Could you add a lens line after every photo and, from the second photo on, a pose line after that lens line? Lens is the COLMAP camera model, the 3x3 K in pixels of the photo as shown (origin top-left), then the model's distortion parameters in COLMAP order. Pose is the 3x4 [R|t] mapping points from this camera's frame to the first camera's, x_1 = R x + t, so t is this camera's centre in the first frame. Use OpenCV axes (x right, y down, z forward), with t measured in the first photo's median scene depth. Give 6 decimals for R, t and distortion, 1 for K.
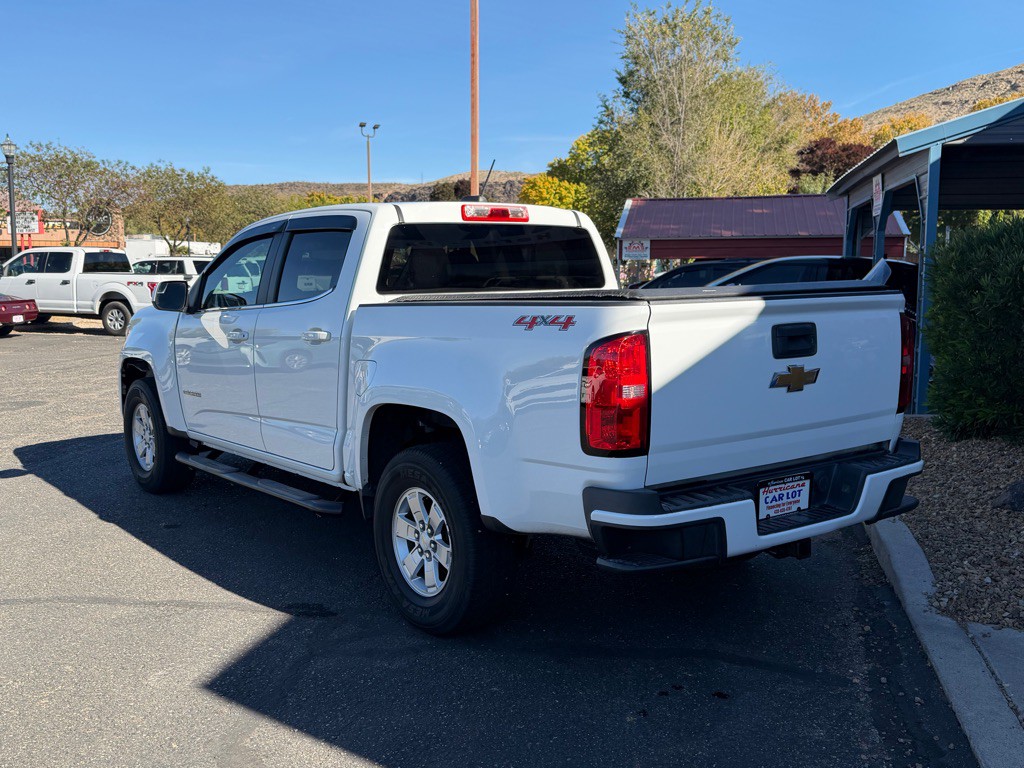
lens RADIAL K [[1027.6, 0, 509.0], [0, 1027.6, 353.9], [0, 0, 1]] dist [0.027225, -0.007555]
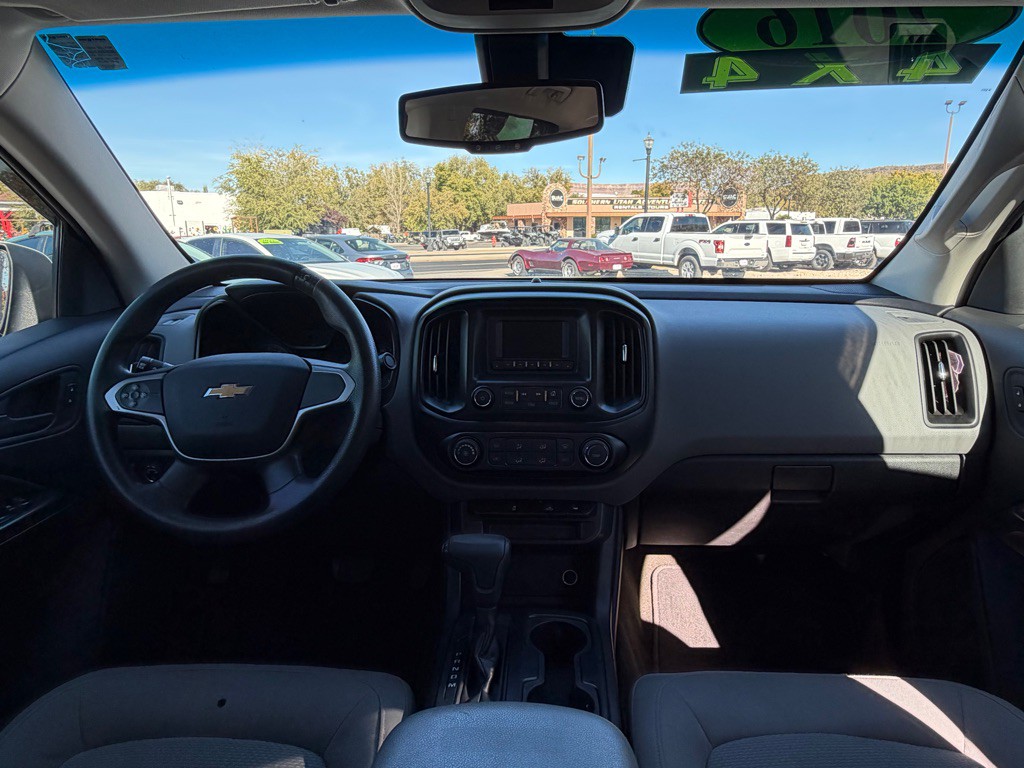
lens RADIAL K [[634.7, 0, 522.4], [0, 634.7, 386.5], [0, 0, 1]] dist [-0.004404, -0.001947]
pose [[0.762426, 0.155560, -0.628099, -0.021763], [-0.054952, 0.982732, 0.176687, -0.018651], [0.644738, -0.100195, 0.757808, 0.252677]]
